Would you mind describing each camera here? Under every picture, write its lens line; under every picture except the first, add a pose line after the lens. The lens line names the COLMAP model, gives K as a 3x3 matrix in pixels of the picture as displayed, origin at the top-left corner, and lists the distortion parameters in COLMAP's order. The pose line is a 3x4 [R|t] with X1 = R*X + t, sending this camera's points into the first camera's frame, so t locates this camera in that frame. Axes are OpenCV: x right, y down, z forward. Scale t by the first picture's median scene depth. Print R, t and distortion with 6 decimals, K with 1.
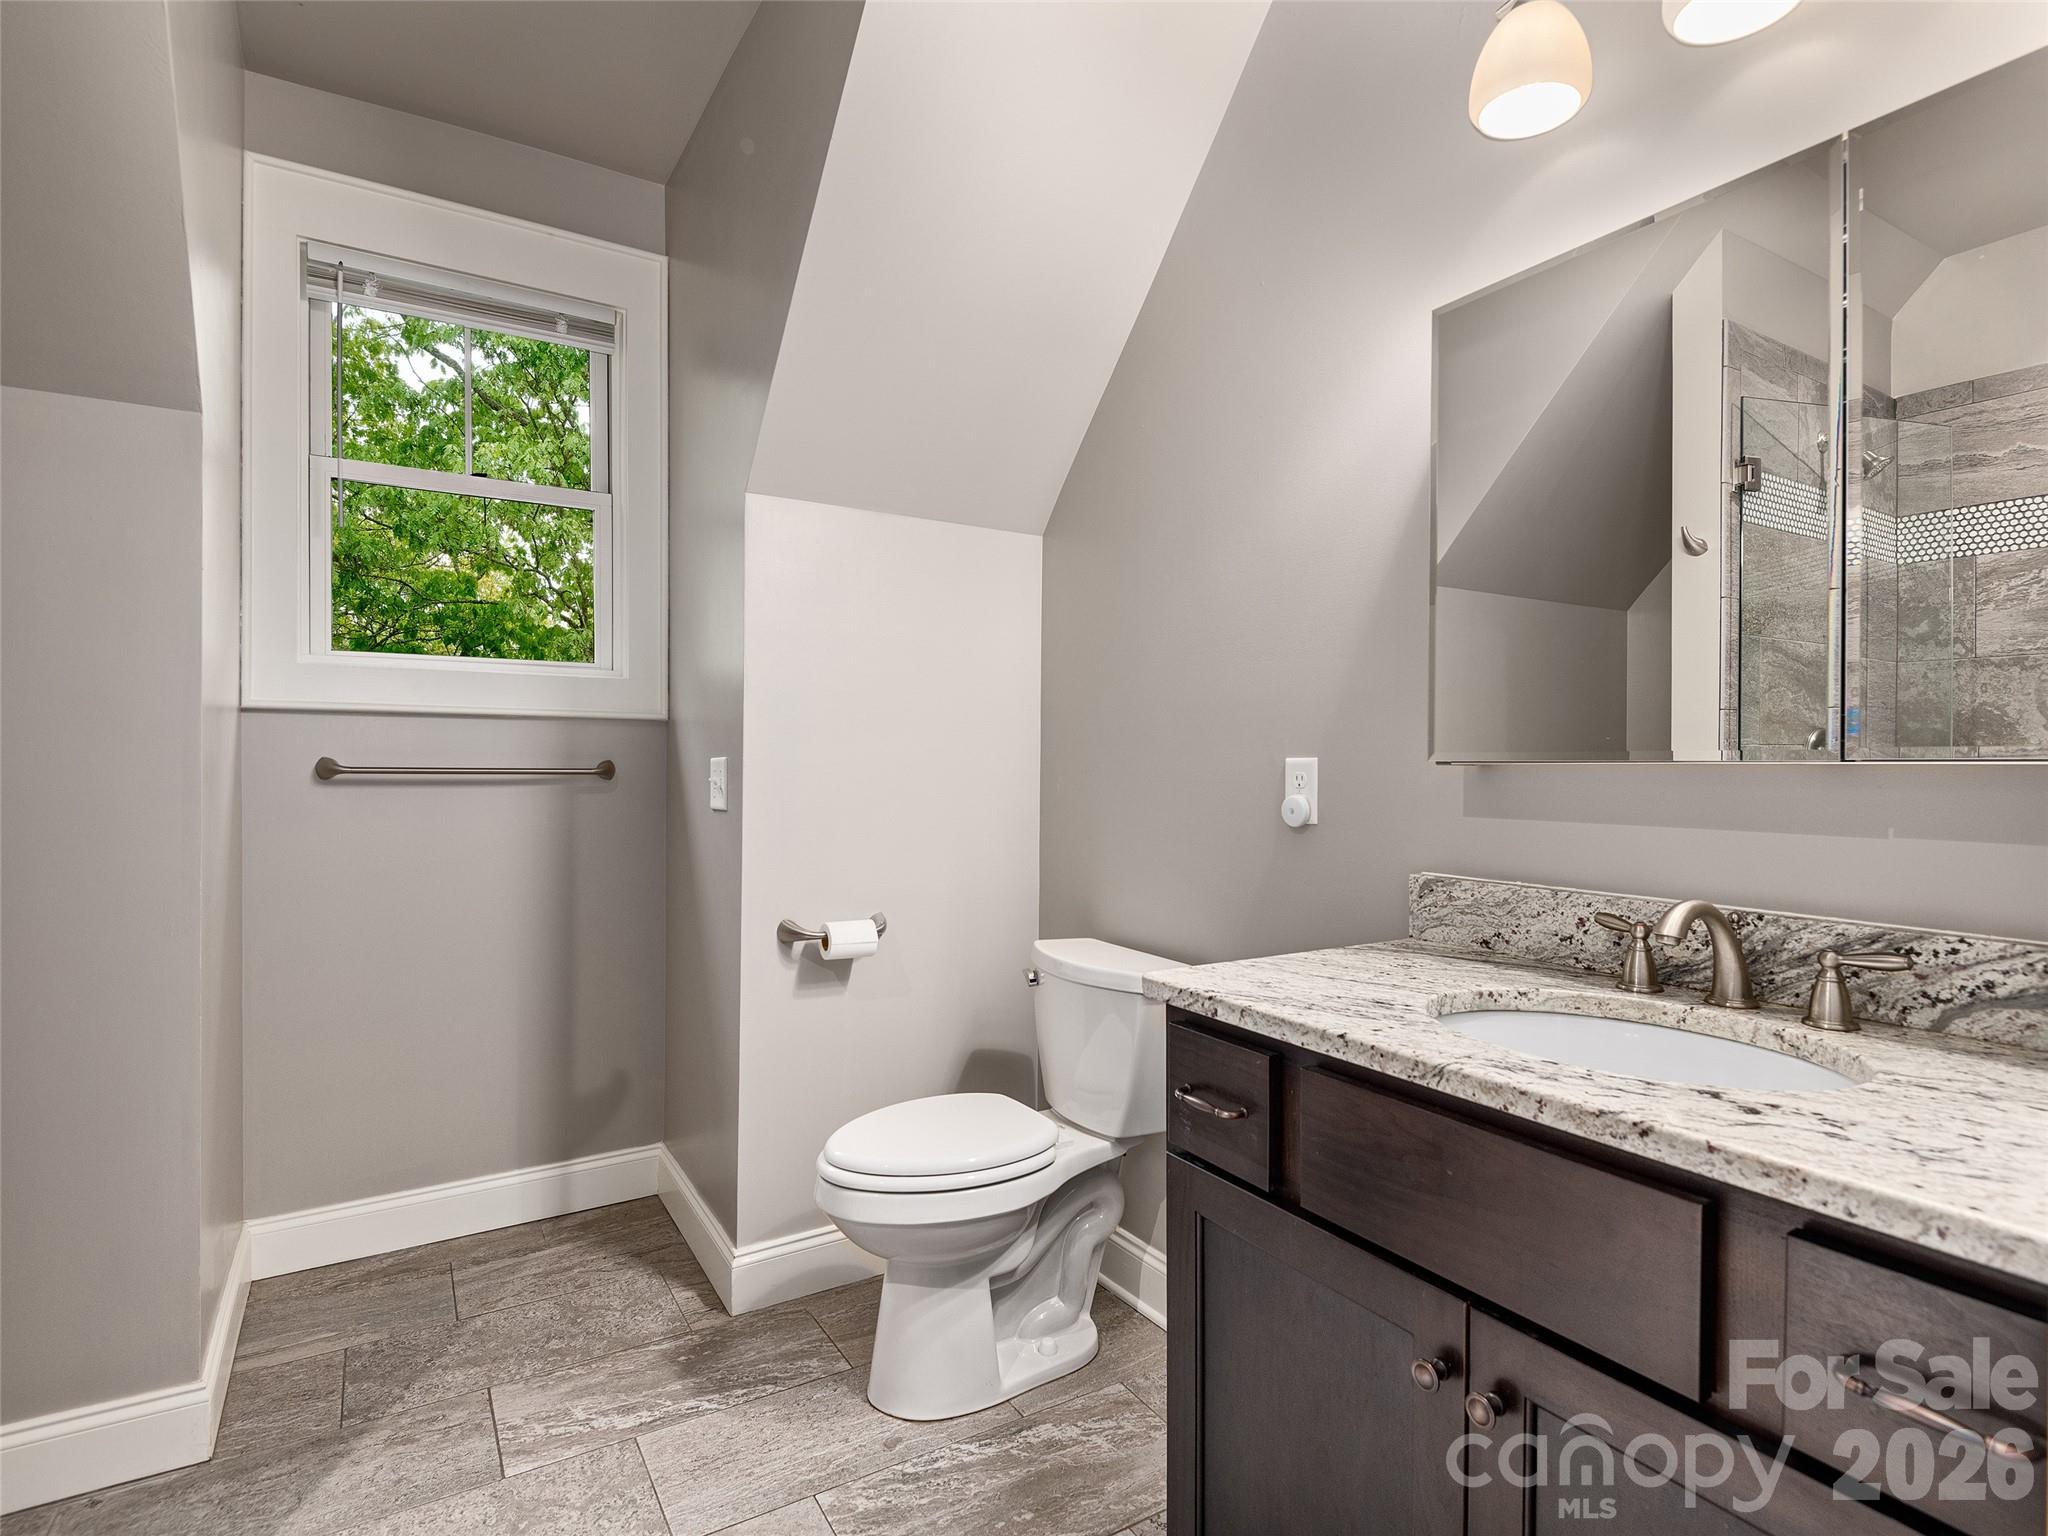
lens RADIAL K [[1046.8, 0, 1016.5], [0, 1046.8, 765.9], [0, 0, 1]] dist [-0.001733, -0.000181]
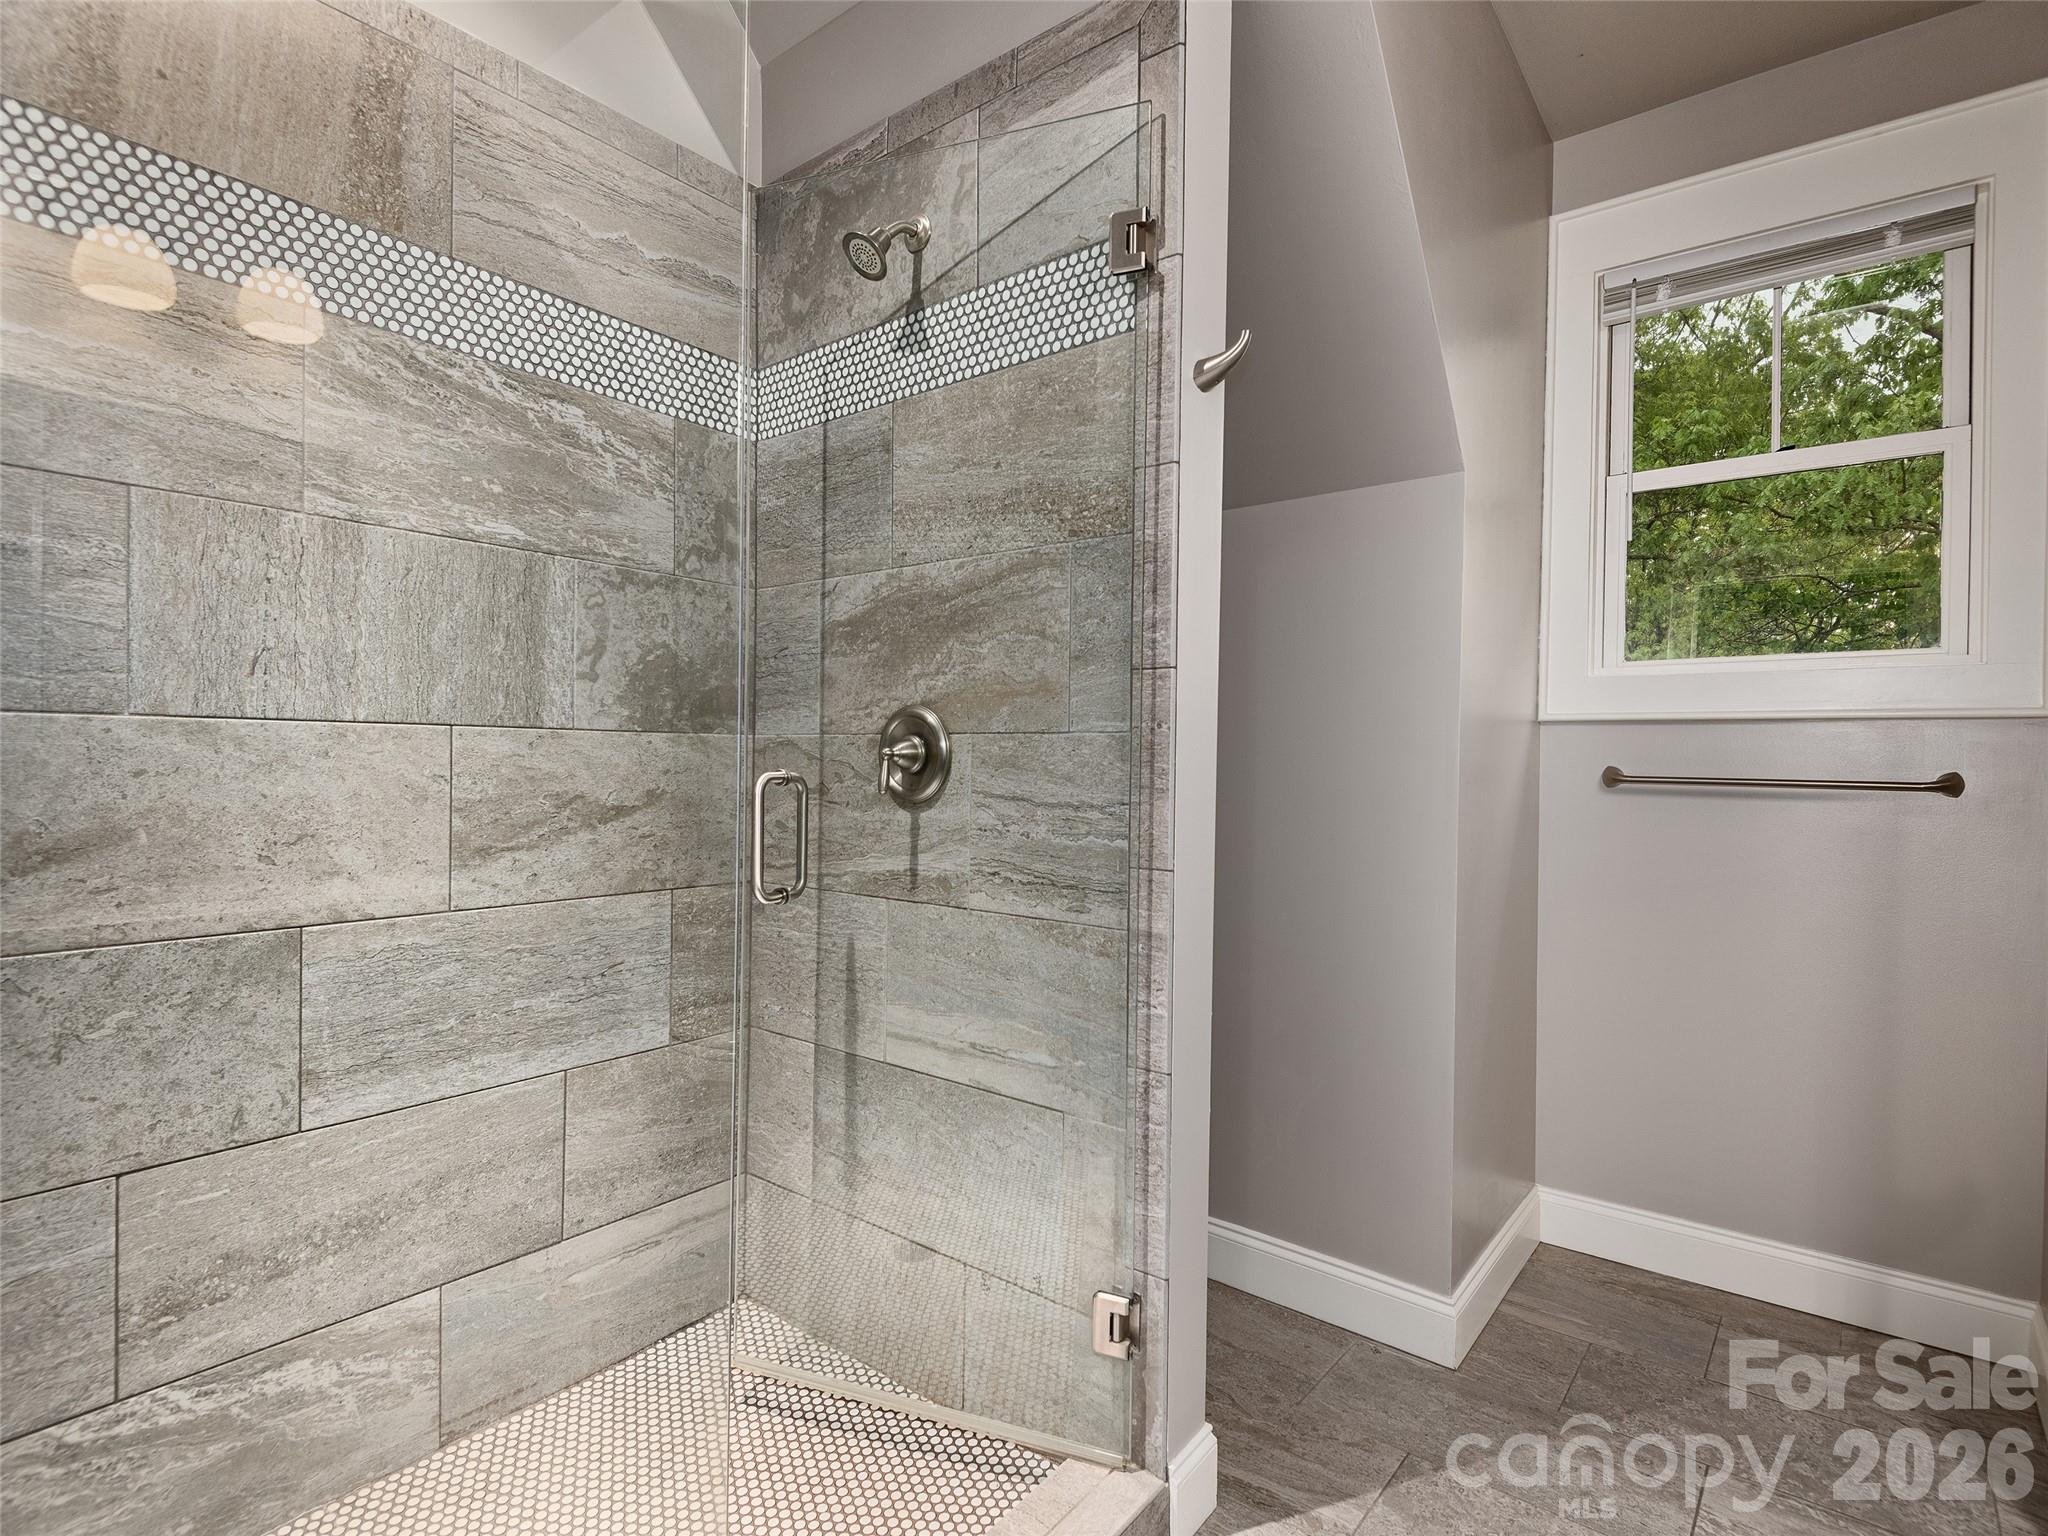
lens RADIAL K [[1046.8, 0, 1017.7], [0, 1046.8, 765.2], [0, 0, 1]] dist [-0.001733, -0.000181]
pose [[0.342832, 0.004259, -0.939387, 0.106889], [-0.014487, 0.999895, -0.000754, 0.000352], [0.939285, 0.013868, 0.342858, 0.096984]]
